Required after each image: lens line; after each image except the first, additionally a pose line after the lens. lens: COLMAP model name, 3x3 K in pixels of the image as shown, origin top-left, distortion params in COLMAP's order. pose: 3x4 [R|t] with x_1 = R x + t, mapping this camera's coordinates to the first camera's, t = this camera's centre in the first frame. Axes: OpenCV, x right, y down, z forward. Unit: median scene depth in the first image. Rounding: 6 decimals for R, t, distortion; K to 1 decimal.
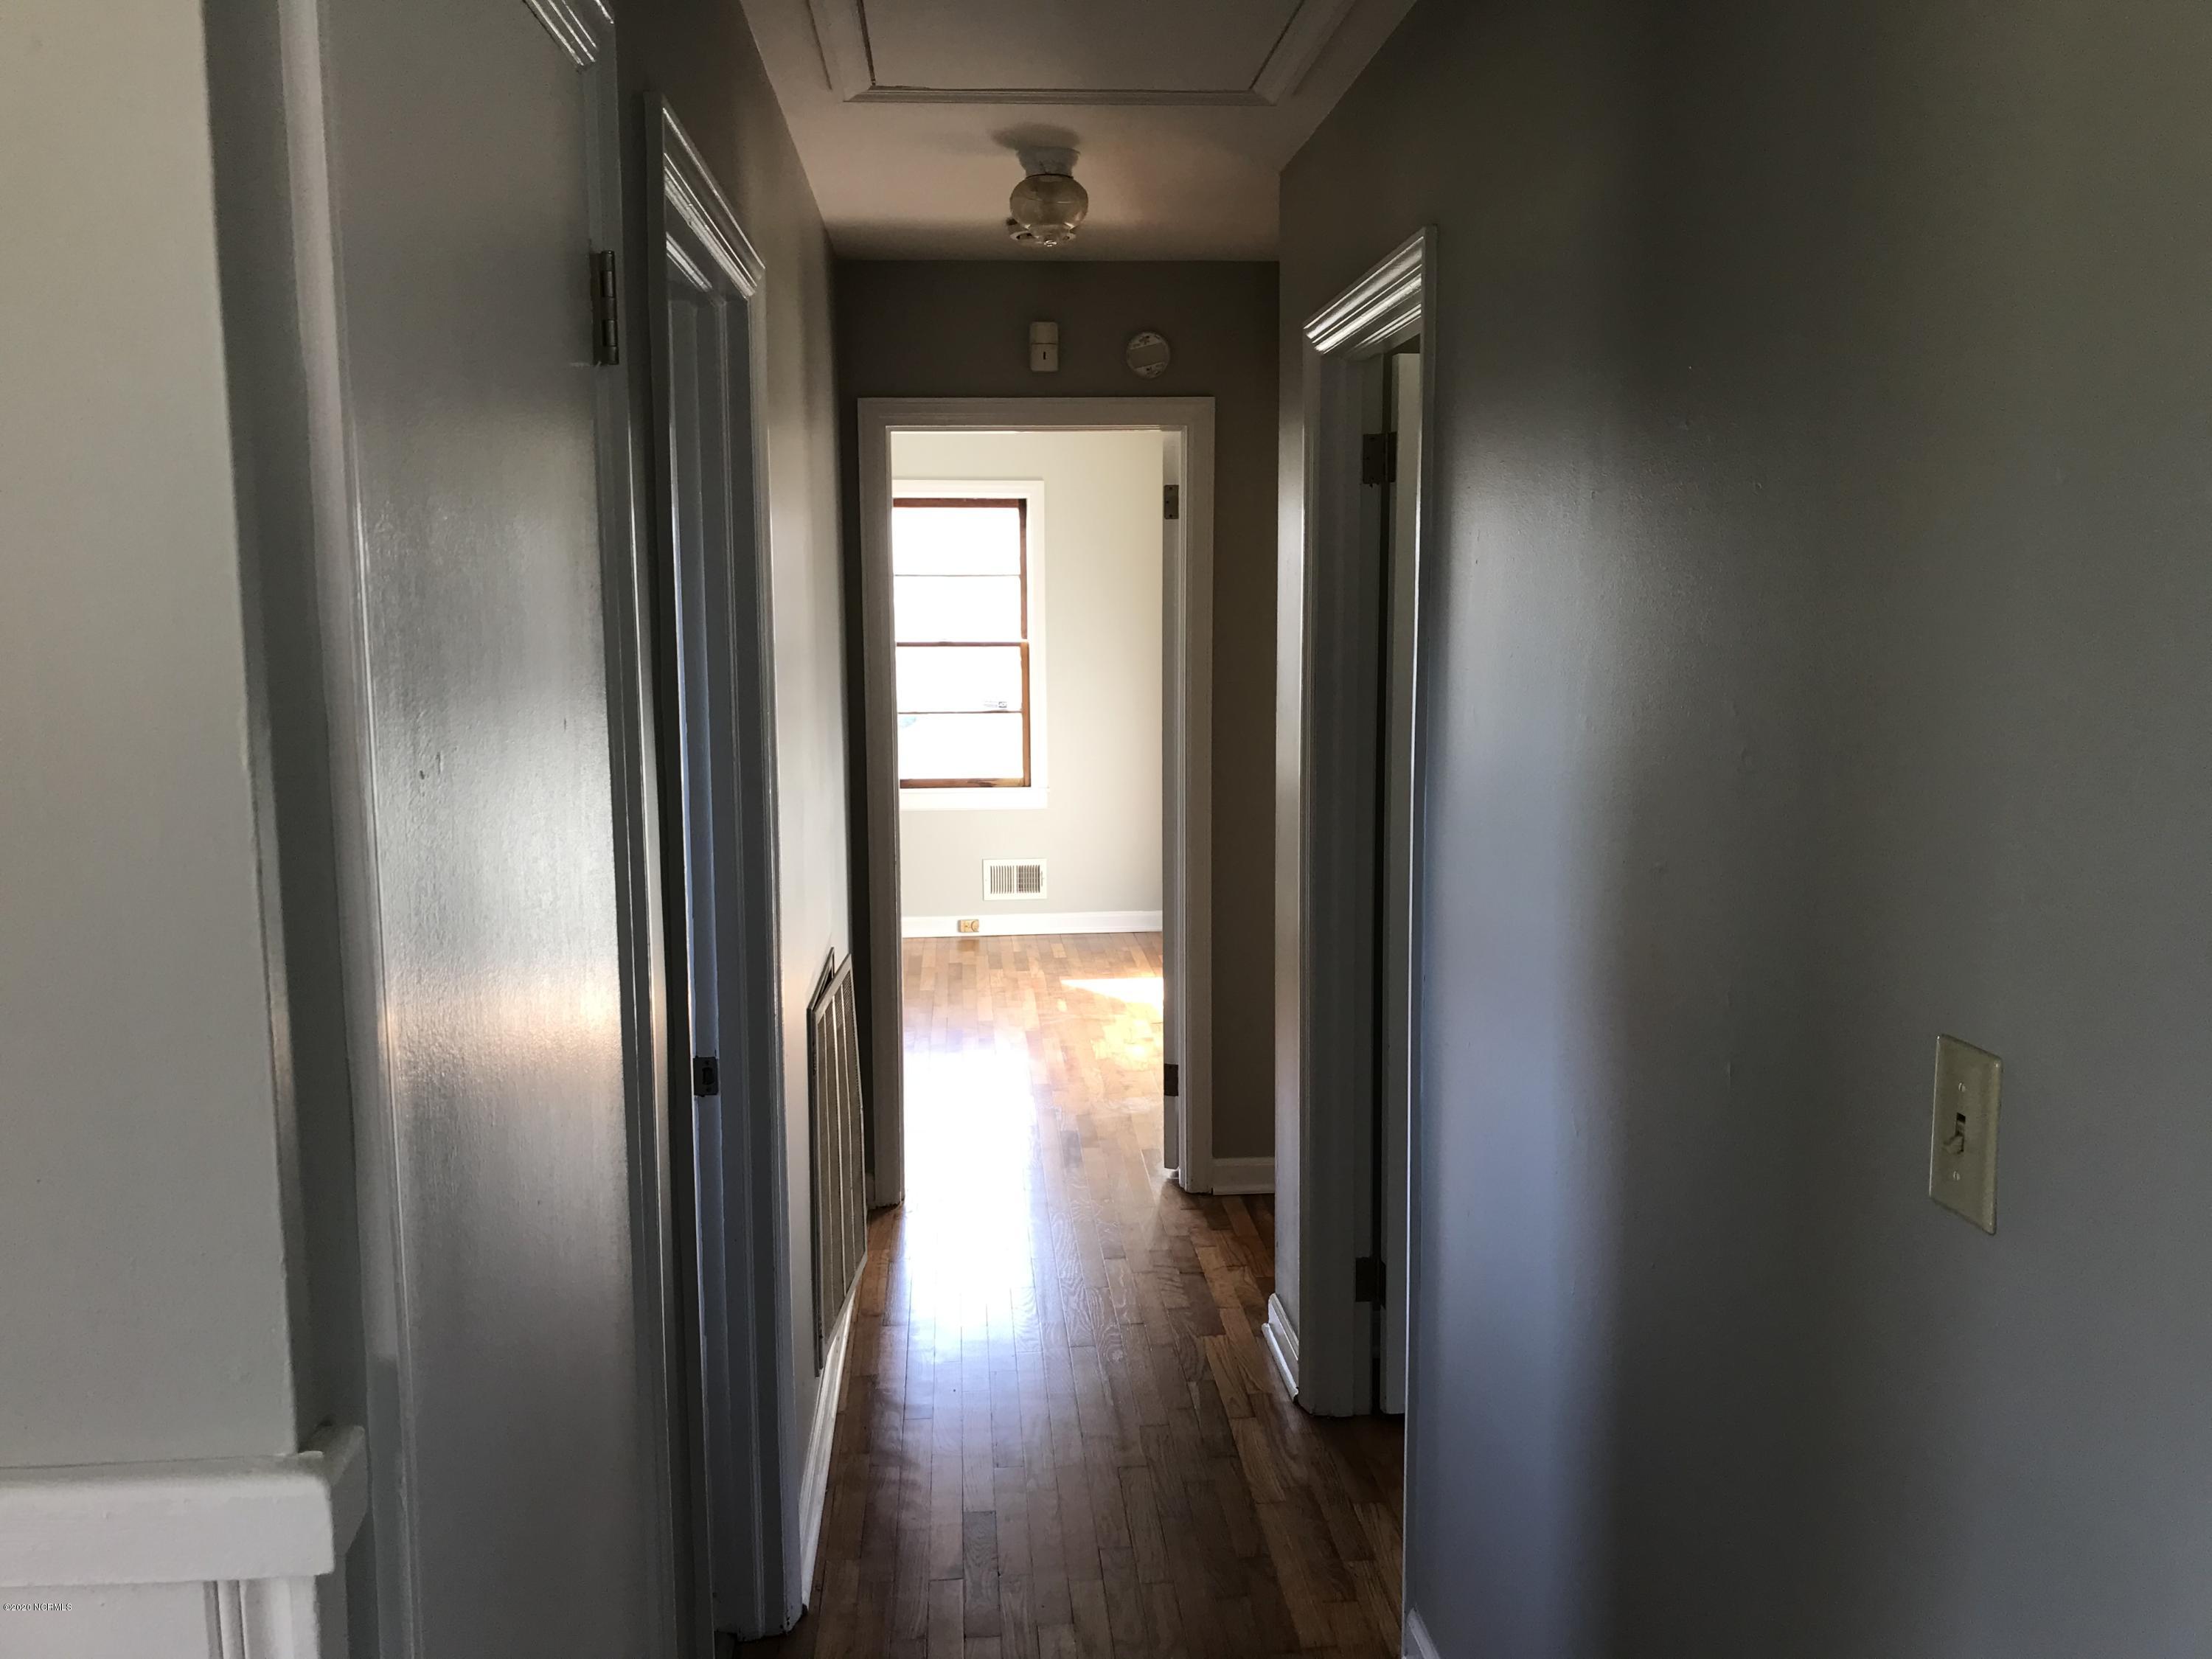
lens RADIAL K [[1823.1, 0, 1105.5], [0, 1823.1, 827.3], [0, 0, 1]] dist [0.026548, -0.001045]
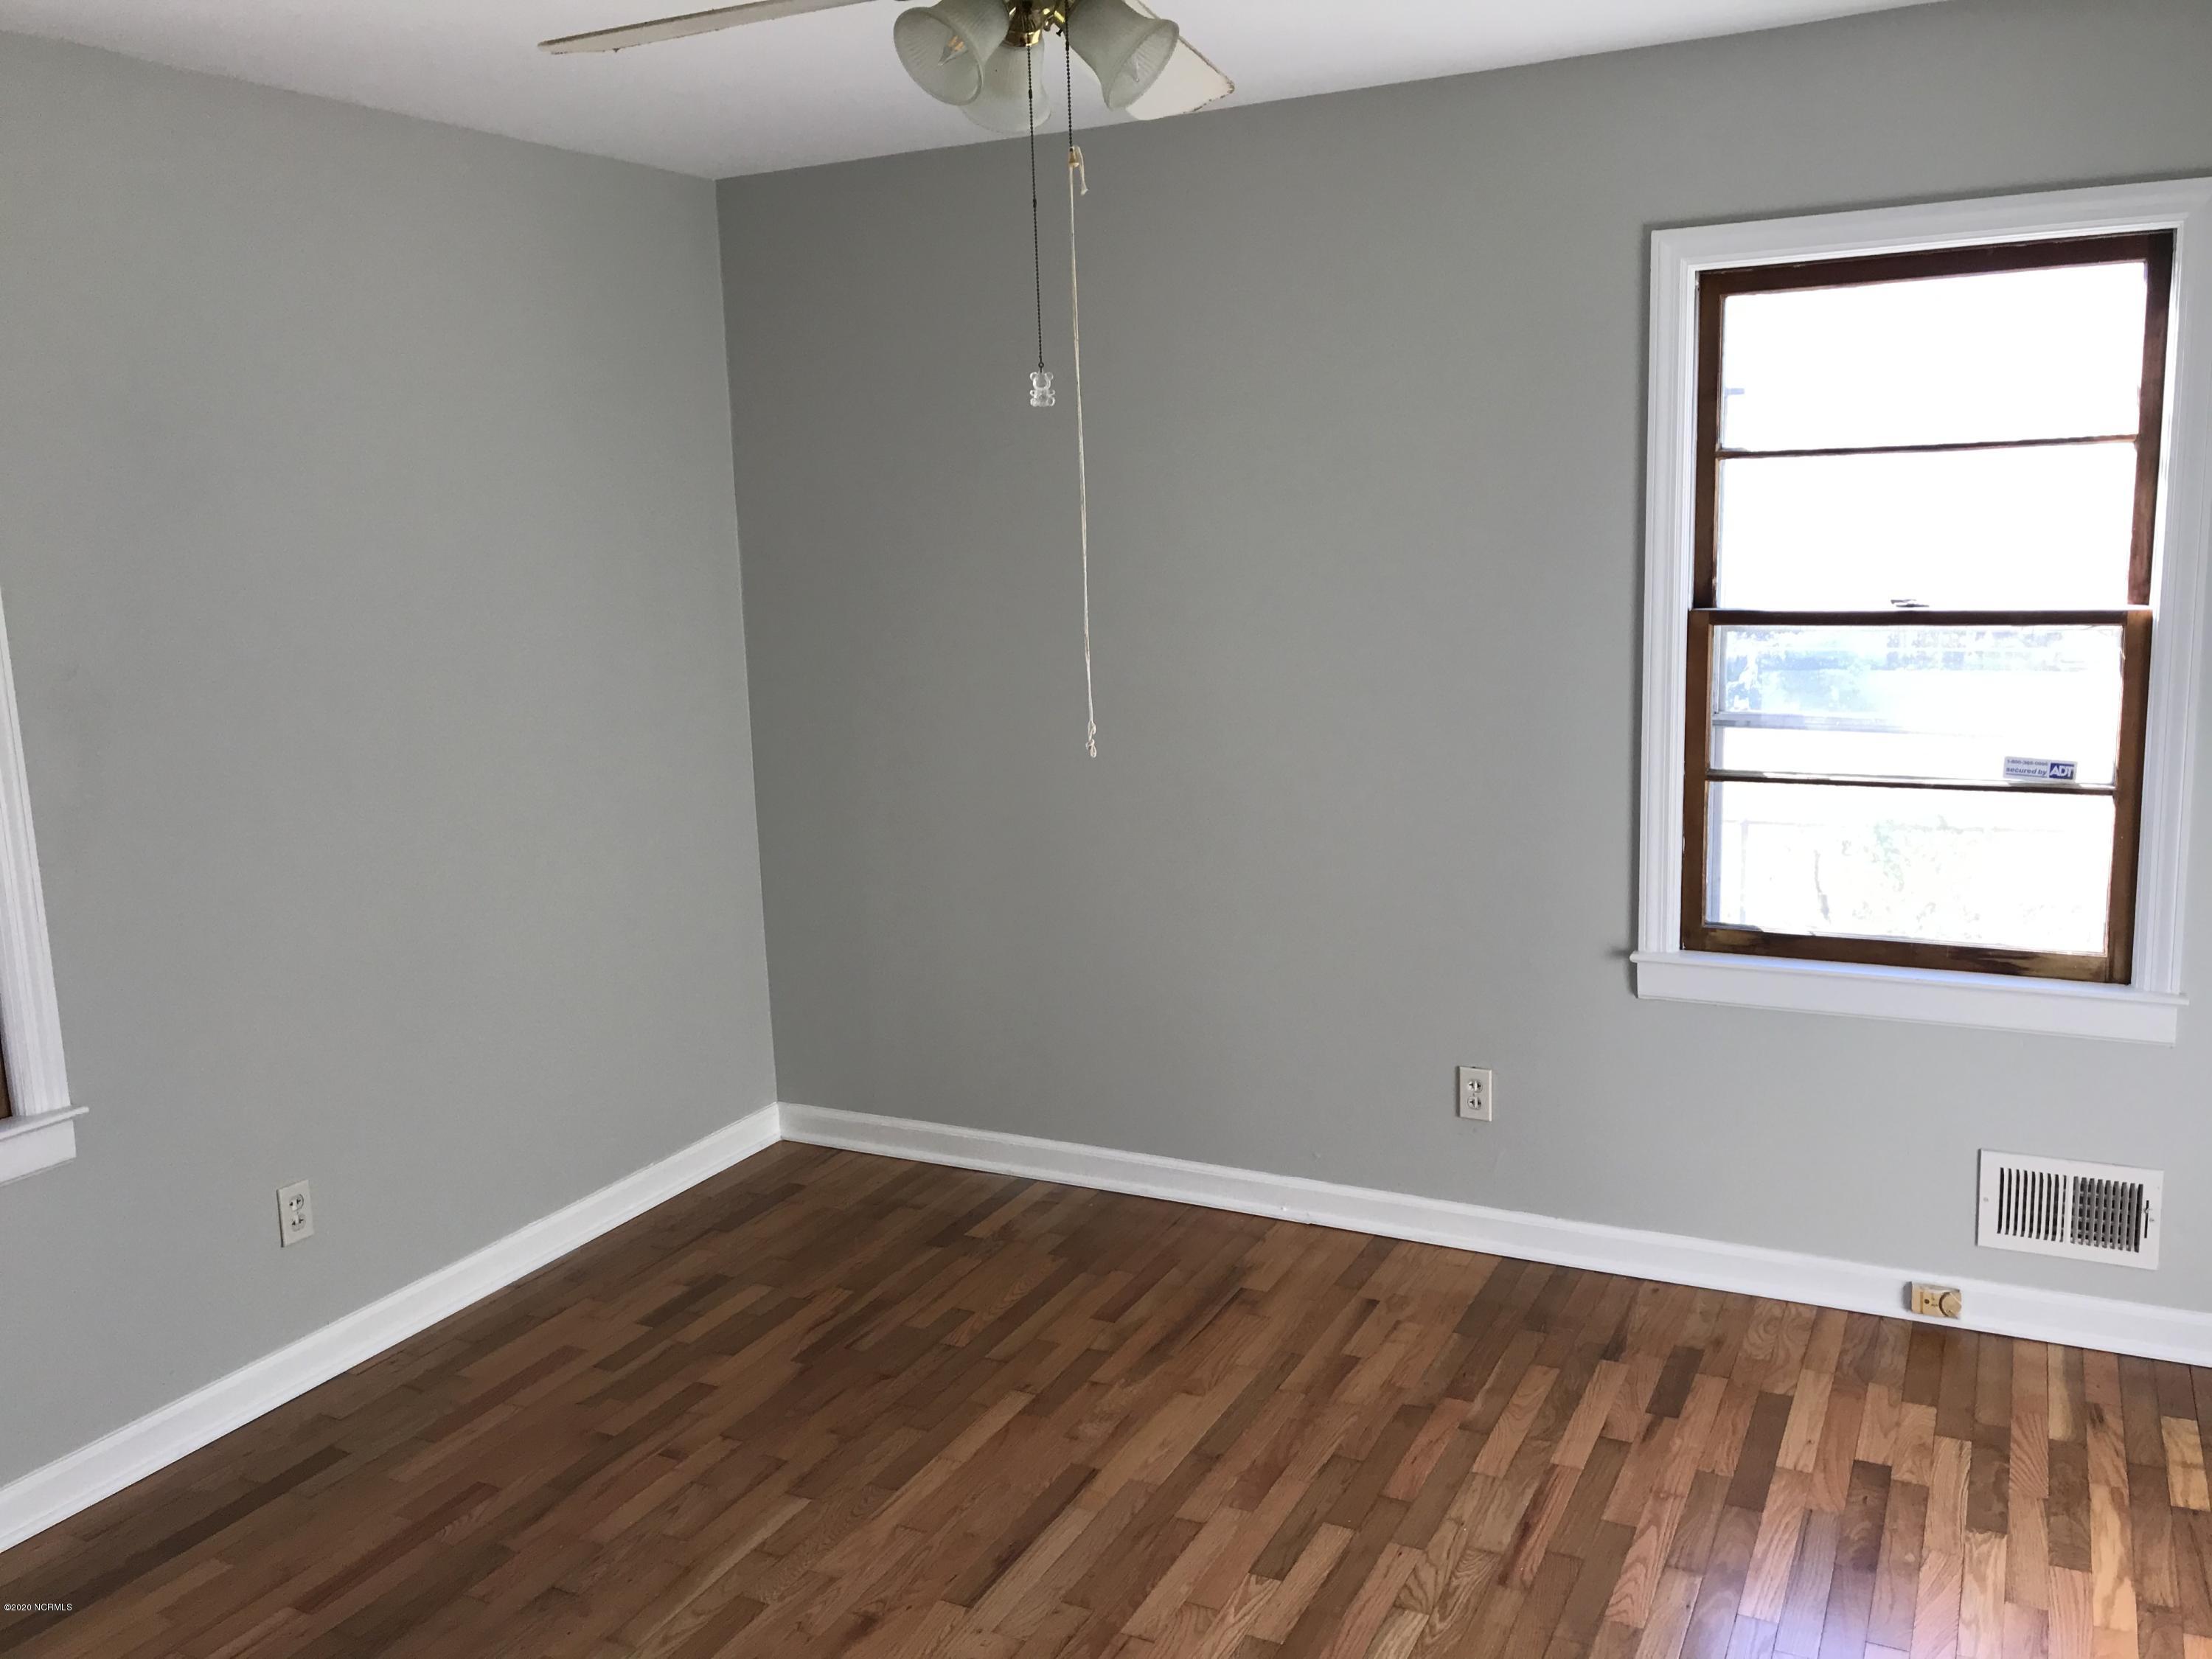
lens RADIAL K [[1823.1, 0, 1113.0], [0, 1823.1, 825.7], [0, 0, 1]] dist [0.026548, -0.001045]
pose [[0.852823, 0.061639, -0.518549, -0.024731], [-0.042994, 0.997926, 0.047912, -0.064291], [0.520427, -0.018566, 0.853705, 0.554568]]
